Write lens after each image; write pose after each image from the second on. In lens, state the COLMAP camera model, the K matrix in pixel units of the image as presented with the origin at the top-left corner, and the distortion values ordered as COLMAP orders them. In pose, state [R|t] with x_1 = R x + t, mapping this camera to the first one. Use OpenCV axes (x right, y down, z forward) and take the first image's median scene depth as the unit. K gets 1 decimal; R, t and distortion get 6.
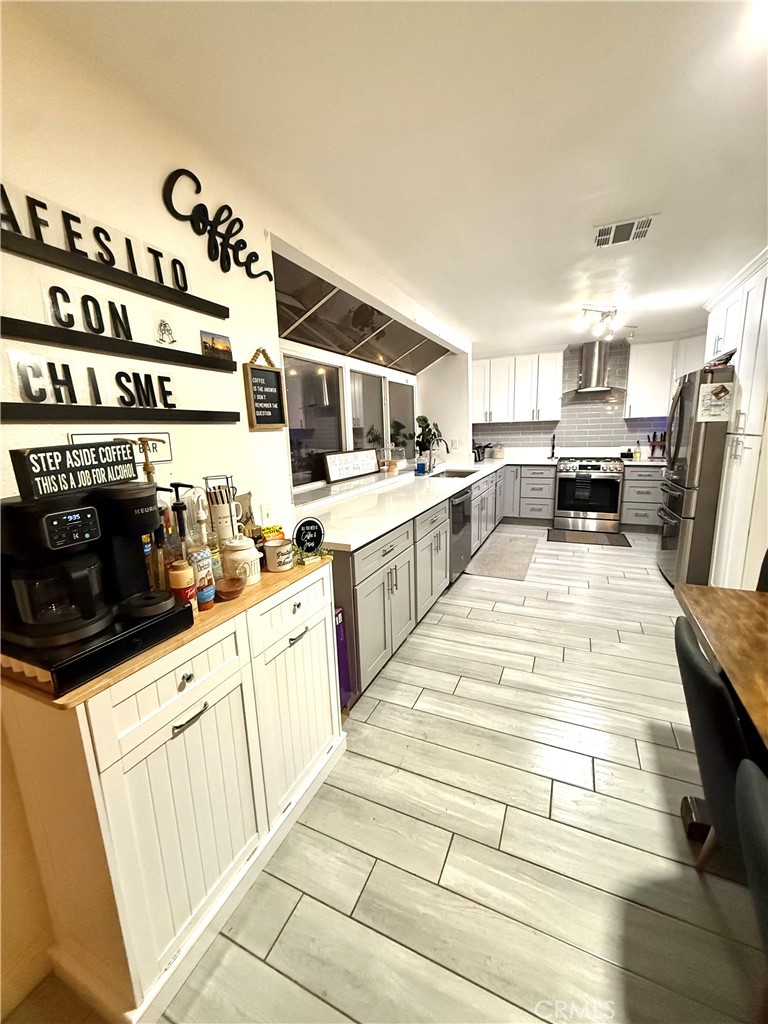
lens RADIAL K [[407.3, 0, 381.9], [0, 407.3, 511.0], [0, 0, 1]] dist [0.000030, -0.000269]
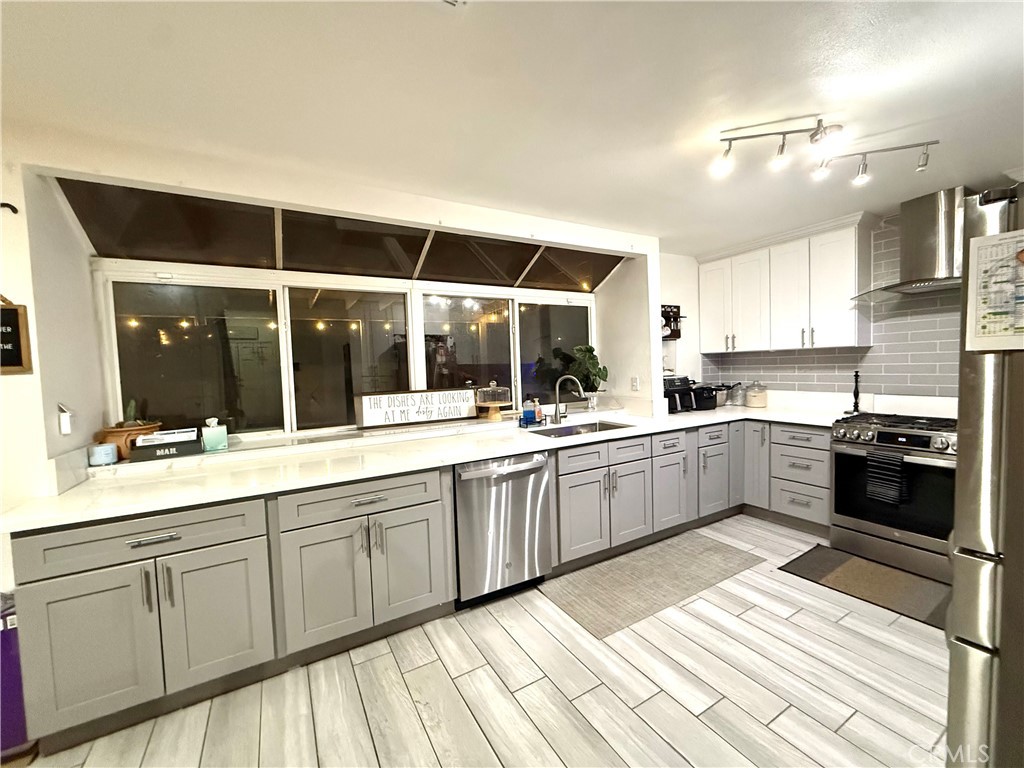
lens RADIAL K [[407.3, 0, 512.0], [0, 407.3, 385.0], [0, 0, 1]] dist [0.000030, -0.000269]
pose [[0.817172, 0.032720, -0.575465, 0.402309], [-0.107641, 0.989486, -0.096592, -0.073014], [0.566254, 0.140876, 0.812103, 0.320513]]
